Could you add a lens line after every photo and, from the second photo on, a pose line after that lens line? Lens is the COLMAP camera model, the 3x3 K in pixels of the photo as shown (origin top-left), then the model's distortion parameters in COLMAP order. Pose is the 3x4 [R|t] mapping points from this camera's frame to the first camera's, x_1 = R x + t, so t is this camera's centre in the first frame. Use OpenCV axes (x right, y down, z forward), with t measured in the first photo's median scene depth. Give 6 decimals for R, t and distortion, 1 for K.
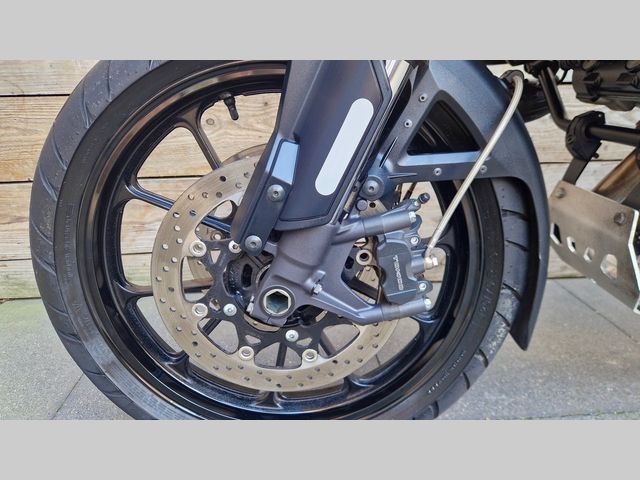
lens RADIAL K [[440.8, 0, 317.9], [0, 440.8, 240.5], [0, 0, 1]] dist [0.022618, -0.007660]
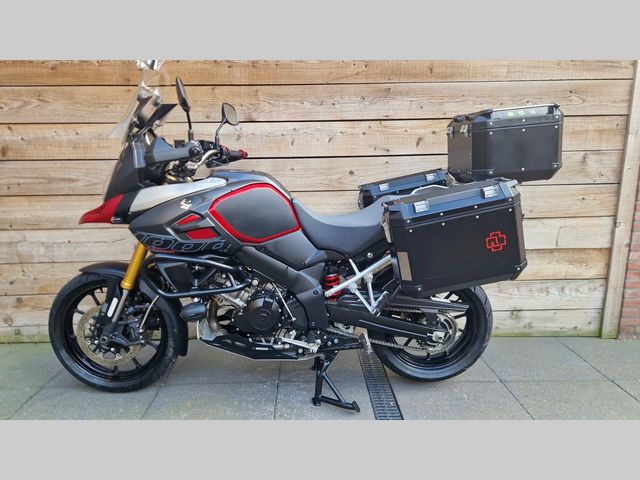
lens RADIAL K [[430.3, 0, 318.6], [0, 430.3, 239.9], [0, 0, 1]] dist [0.048112, -0.036175]
pose [[0.999324, 0.016139, -0.033033, 1.807462], [-0.020658, 0.989740, -0.141382, -0.226637], [0.030413, 0.141968, 0.989404, -2.773957]]
